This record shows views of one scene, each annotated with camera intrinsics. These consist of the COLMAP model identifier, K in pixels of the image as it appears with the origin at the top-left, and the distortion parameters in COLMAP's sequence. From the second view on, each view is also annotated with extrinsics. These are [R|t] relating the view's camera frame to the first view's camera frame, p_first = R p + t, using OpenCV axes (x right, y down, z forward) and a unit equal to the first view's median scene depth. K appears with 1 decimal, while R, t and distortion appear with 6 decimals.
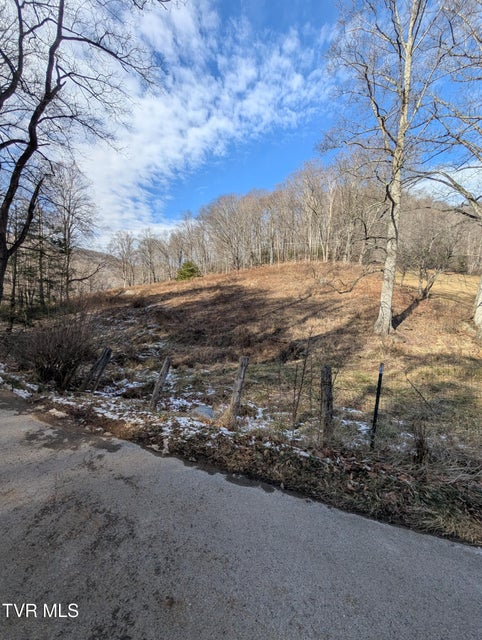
lens RADIAL K [[241.9, 0, 248.8], [0, 241.9, 323.7], [0, 0, 1]] dist [0.000171, -0.000130]
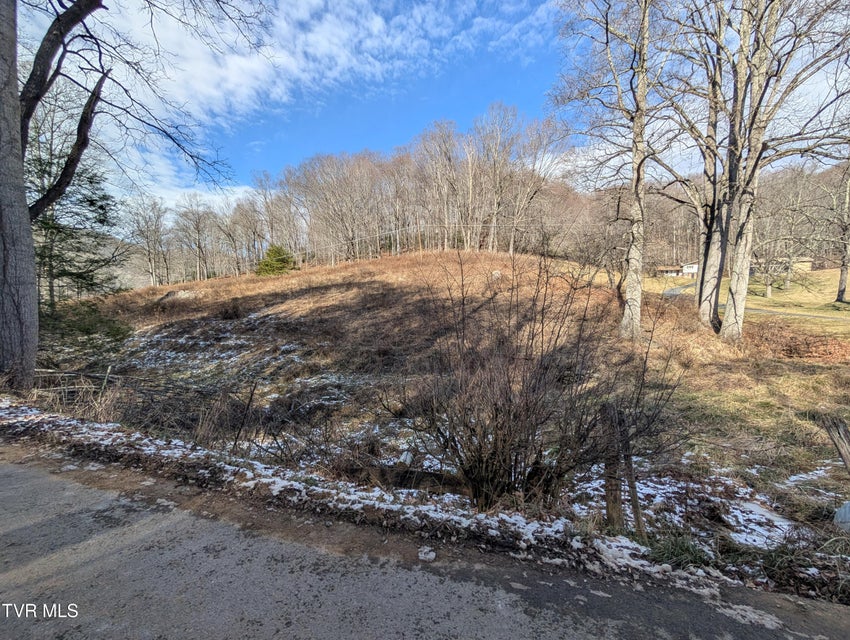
lens RADIAL K [[321.2, 0, 425.7], [0, 321.2, 322.6], [0, 0, 1]] dist [0.000171, -0.000130]
pose [[0.958064, -0.043731, 0.283199, -0.100533], [0.053152, 0.998257, -0.025663, -0.004978], [-0.281583, 0.039639, 0.958718, 0.045228]]
